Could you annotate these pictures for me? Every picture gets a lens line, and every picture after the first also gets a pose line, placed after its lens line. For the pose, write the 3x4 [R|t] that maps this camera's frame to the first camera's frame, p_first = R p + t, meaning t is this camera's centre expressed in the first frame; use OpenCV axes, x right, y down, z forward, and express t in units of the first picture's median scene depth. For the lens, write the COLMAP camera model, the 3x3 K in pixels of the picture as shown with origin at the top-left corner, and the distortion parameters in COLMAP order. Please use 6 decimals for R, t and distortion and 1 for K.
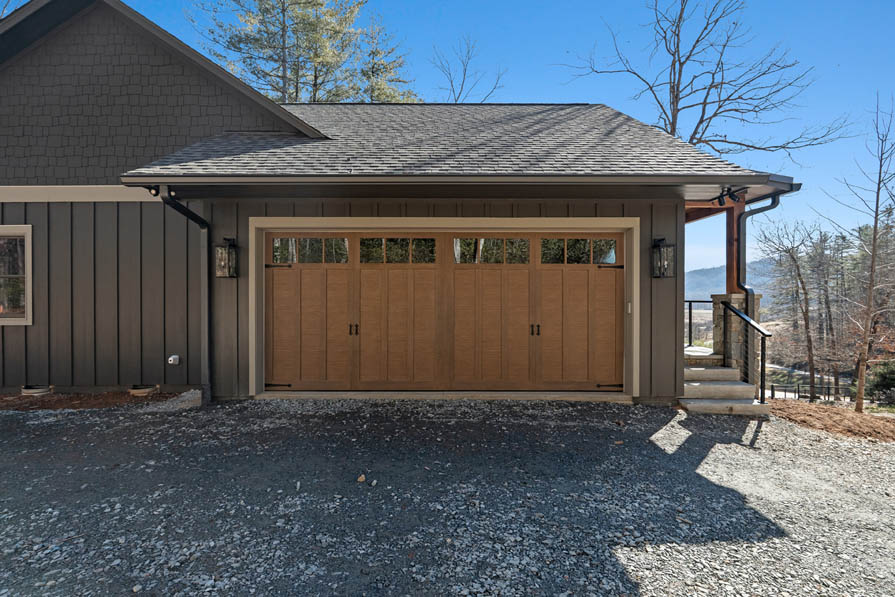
lens RADIAL K [[404.3, 0, 447.3], [0, 404.3, 298.6], [0, 0, 1]] dist [0.000116, -0.000809]
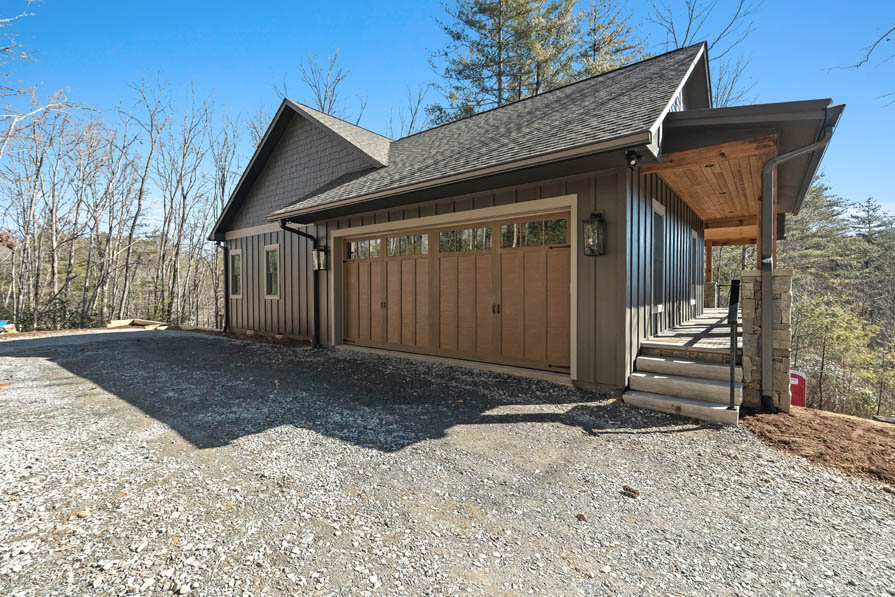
lens RADIAL K [[404.3, 0, 432.5], [0, 404.3, 297.2], [0, 0, 1]] dist [0.000116, -0.000809]
pose [[0.778611, 0.009857, -0.627429, 0.858402], [0.003935, 0.999780, 0.020589, 0.024437], [0.627494, -0.018500, 0.778401, 0.034171]]
